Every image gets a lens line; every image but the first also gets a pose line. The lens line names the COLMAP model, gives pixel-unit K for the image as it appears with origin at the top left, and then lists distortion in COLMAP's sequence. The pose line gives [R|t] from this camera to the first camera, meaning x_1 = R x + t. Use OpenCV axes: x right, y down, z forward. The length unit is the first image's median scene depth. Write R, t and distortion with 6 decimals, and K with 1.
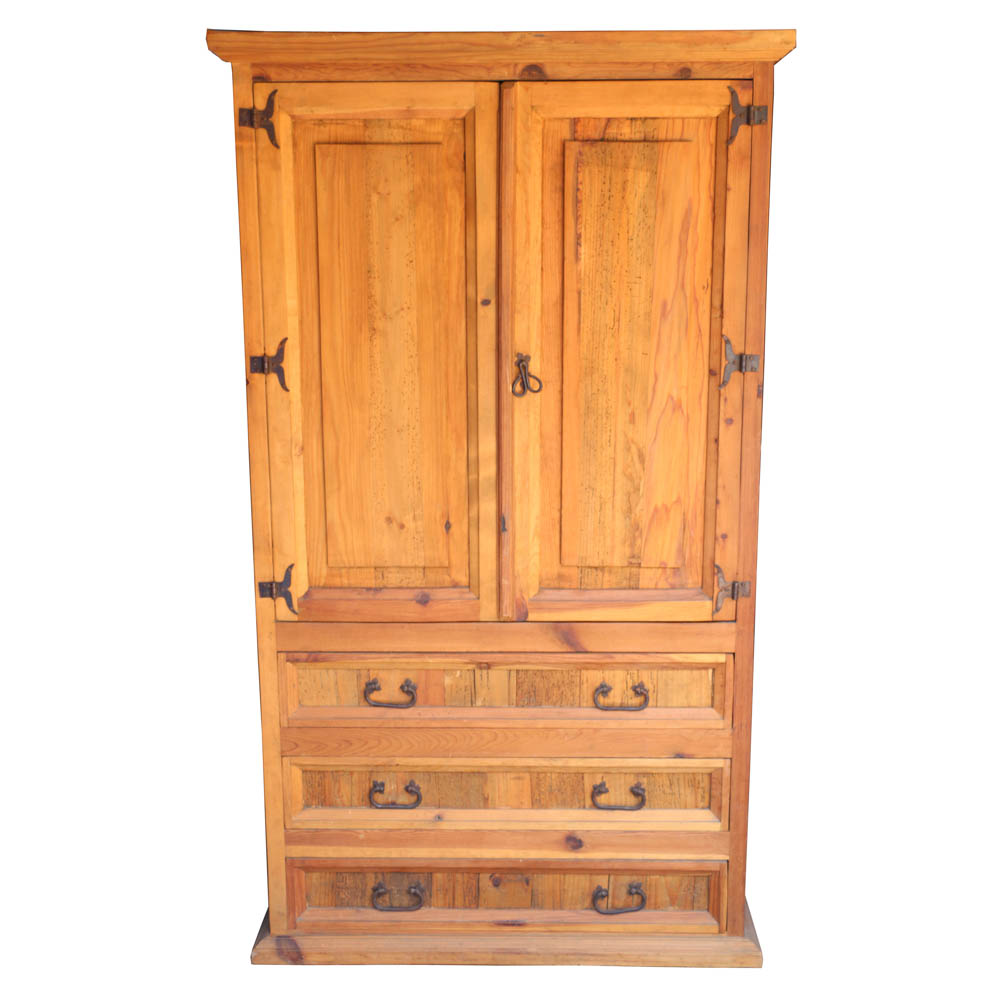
lens RADIAL K [[1312.5, 0, 503.1], [0, 1312.5, 501.6], [0, 0, 1]] dist [0.018151, 0.000000]
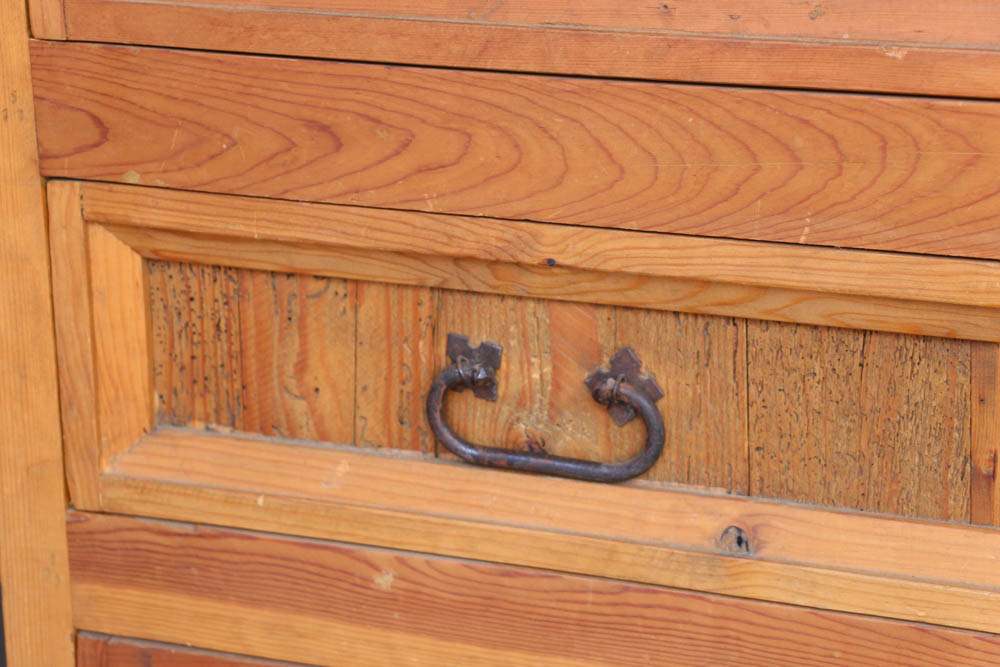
lens RADIAL K [[2440.0, 0, 499.3], [0, 2440.0, 373.8], [0, 0, 1]] dist [0.288363, 0.000000]
pose [[0.950854, 0.099330, -0.293274, 0.025924], [-0.055040, 0.986286, 0.155598, 0.158890], [0.304707, -0.131809, 0.943281, 0.636690]]
